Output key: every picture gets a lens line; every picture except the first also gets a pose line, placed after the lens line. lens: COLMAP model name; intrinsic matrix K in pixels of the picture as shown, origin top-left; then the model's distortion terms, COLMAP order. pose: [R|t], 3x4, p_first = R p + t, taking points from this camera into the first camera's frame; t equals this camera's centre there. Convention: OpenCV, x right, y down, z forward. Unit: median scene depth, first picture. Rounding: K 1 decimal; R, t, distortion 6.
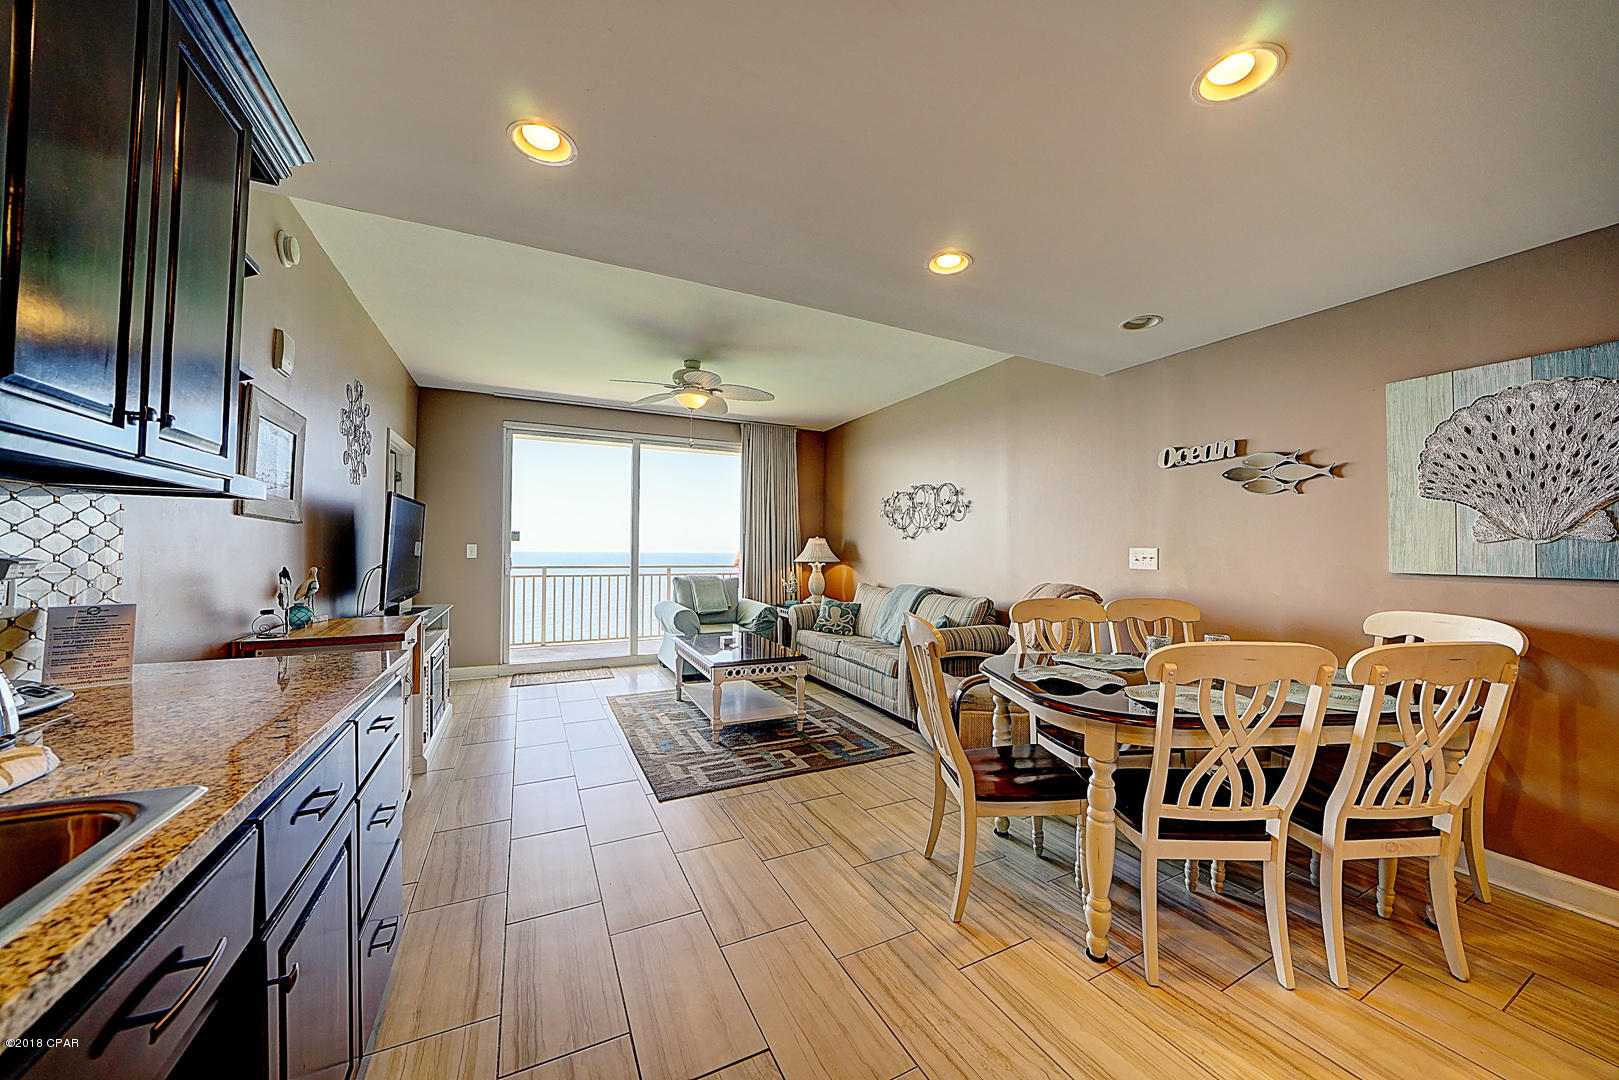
lens RADIAL K [[560.8, 0, 809.5], [0, 560.8, 540.0], [0, 0, 1]] dist [-0.021074, 0.000165]
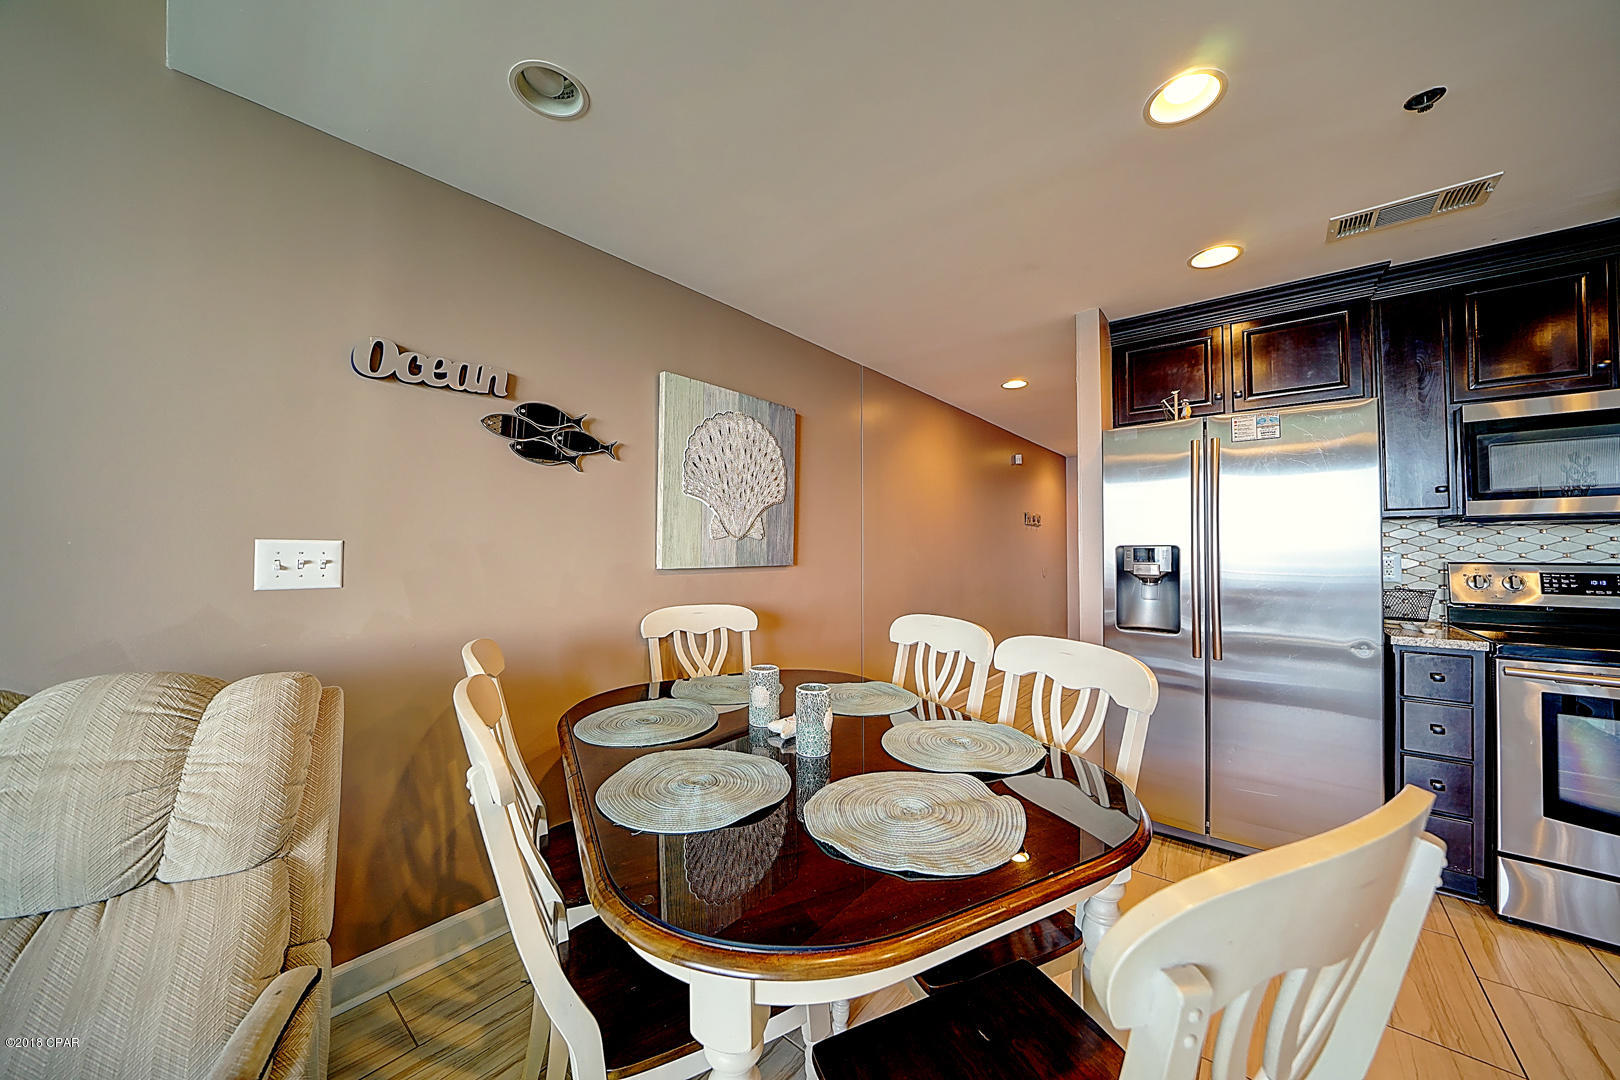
lens RADIAL K [[561.2, 0, 810.0], [0, 561.2, 540.0], [0, 0, 1]] dist [-0.021074, 0.000165]
pose [[-0.400308, 0.008538, 0.916341, 0.027780], [-0.018249, 0.999684, -0.017286, 0.009982], [-0.916199, -0.023642, -0.400025, 0.534918]]
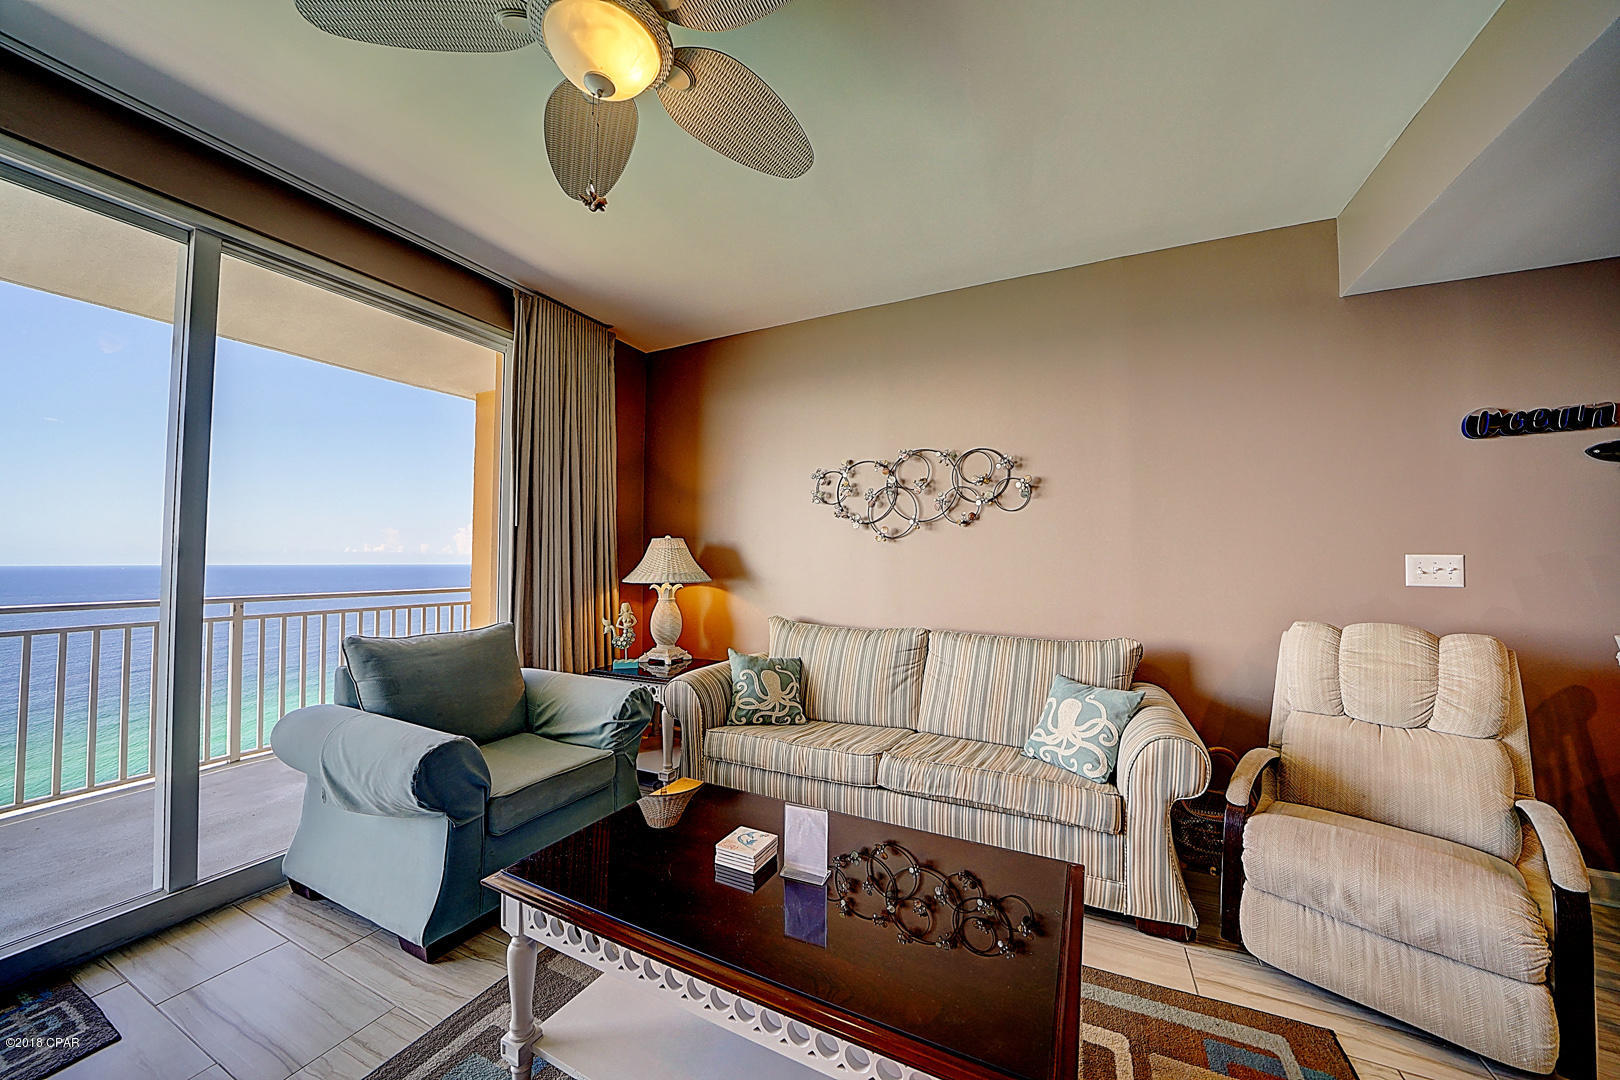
lens RADIAL K [[561.2, 0, 810.0], [0, 561.2, 540.0], [0, 0, 1]] dist [-0.021074, 0.000165]
pose [[0.787959, 0.015183, 0.615541, -0.266589], [-0.006331, 0.999843, -0.016557, 0.008432], [-0.615696, 0.009150, 0.787931, 0.626590]]
